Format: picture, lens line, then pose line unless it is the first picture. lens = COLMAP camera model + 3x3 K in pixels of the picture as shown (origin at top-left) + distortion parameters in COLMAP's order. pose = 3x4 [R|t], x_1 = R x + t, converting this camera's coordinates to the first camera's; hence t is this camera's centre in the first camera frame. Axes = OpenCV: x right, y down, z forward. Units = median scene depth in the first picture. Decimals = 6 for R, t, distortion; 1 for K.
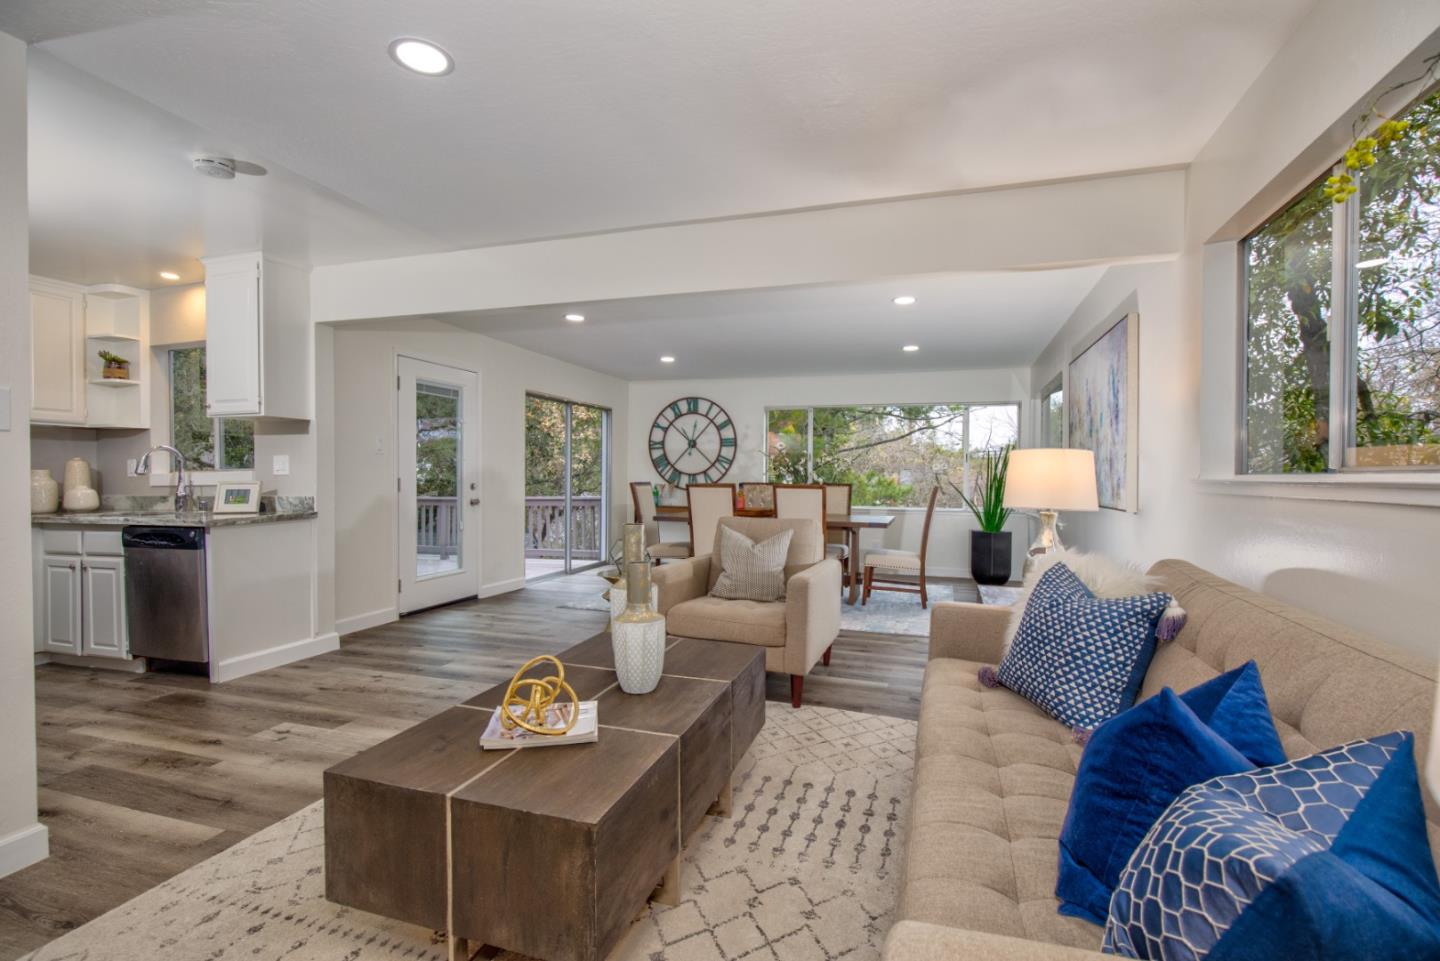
lens RADIAL K [[650.2, 0, 733.8], [0, 650.2, 483.8], [0, 0, 1]] dist [-0.009158, 0.001937]
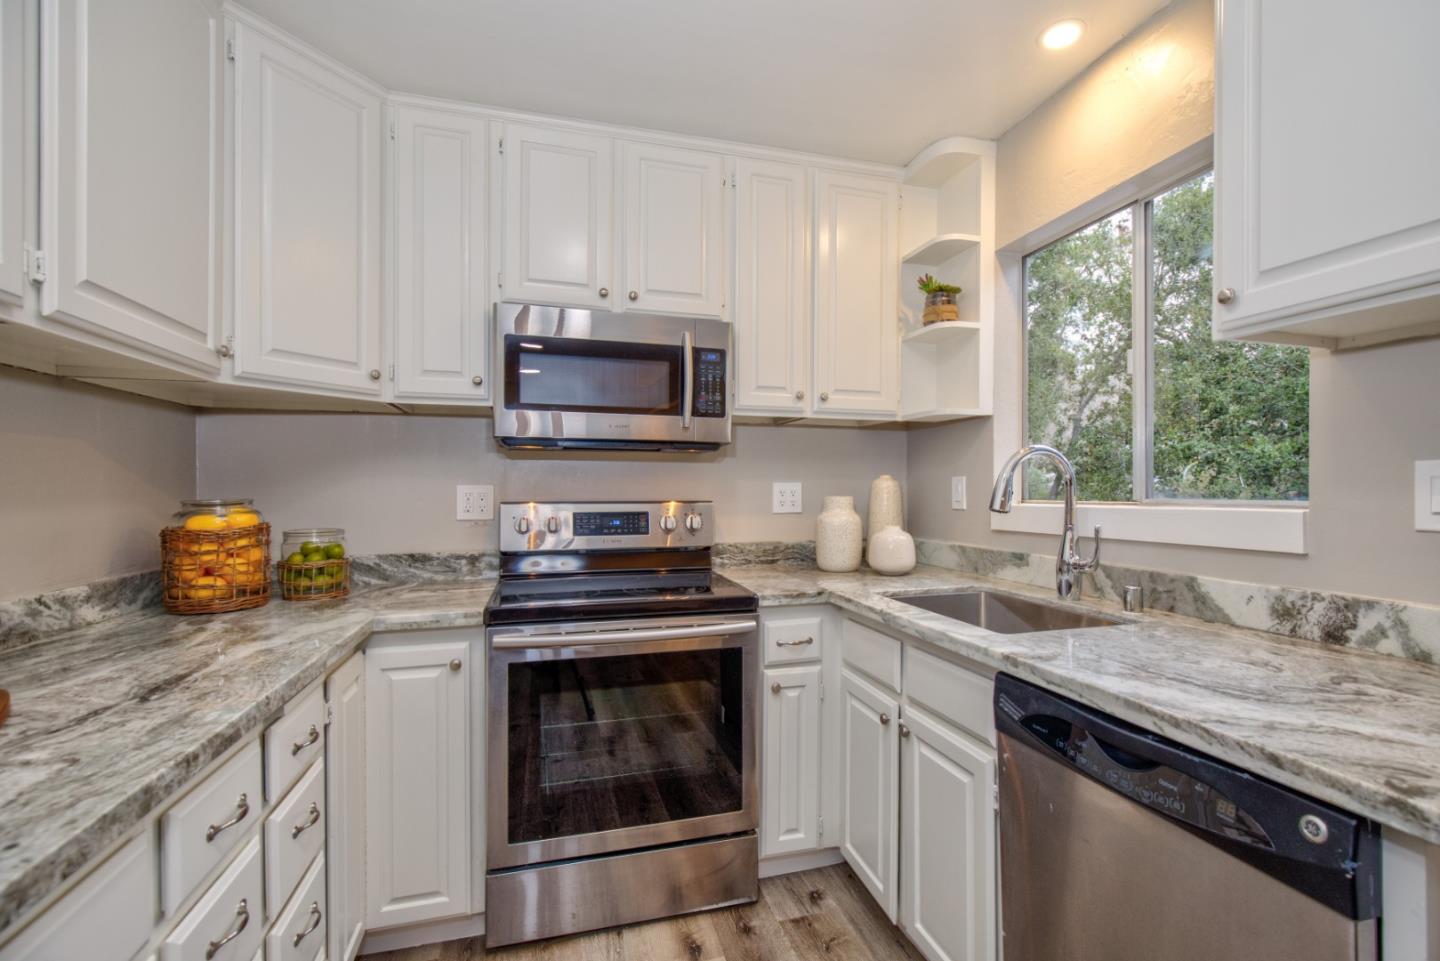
lens RADIAL K [[650.2, 0, 724.0], [0, 650.2, 485.3], [0, 0, 1]] dist [-0.009158, 0.001937]
pose [[0.533763, 0.003120, -0.845629, -0.606098], [-0.013841, 0.999891, -0.005047, -0.026152], [0.845521, 0.014398, 0.533748, 0.570534]]
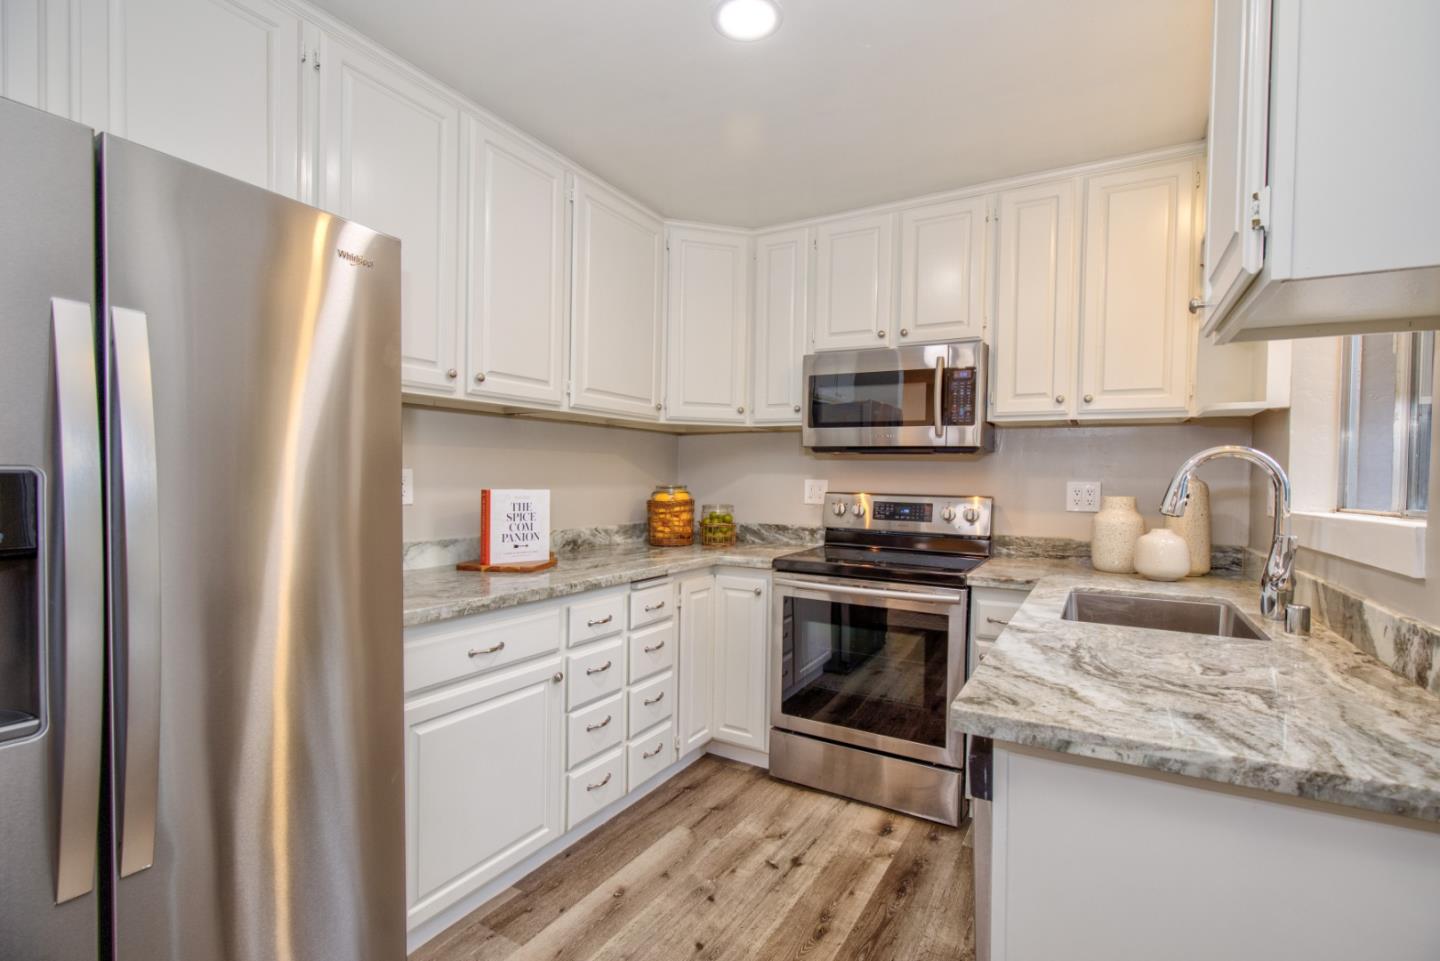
lens RADIAL K [[650.2, 0, 732.9], [0, 650.2, 479.3], [0, 0, 1]] dist [-0.009158, 0.001937]
pose [[-0.234248, 0.006418, -0.972156, -0.412180], [-0.028703, 0.999497, 0.013515, -0.033550], [0.971753, 0.031069, -0.233945, 0.761174]]
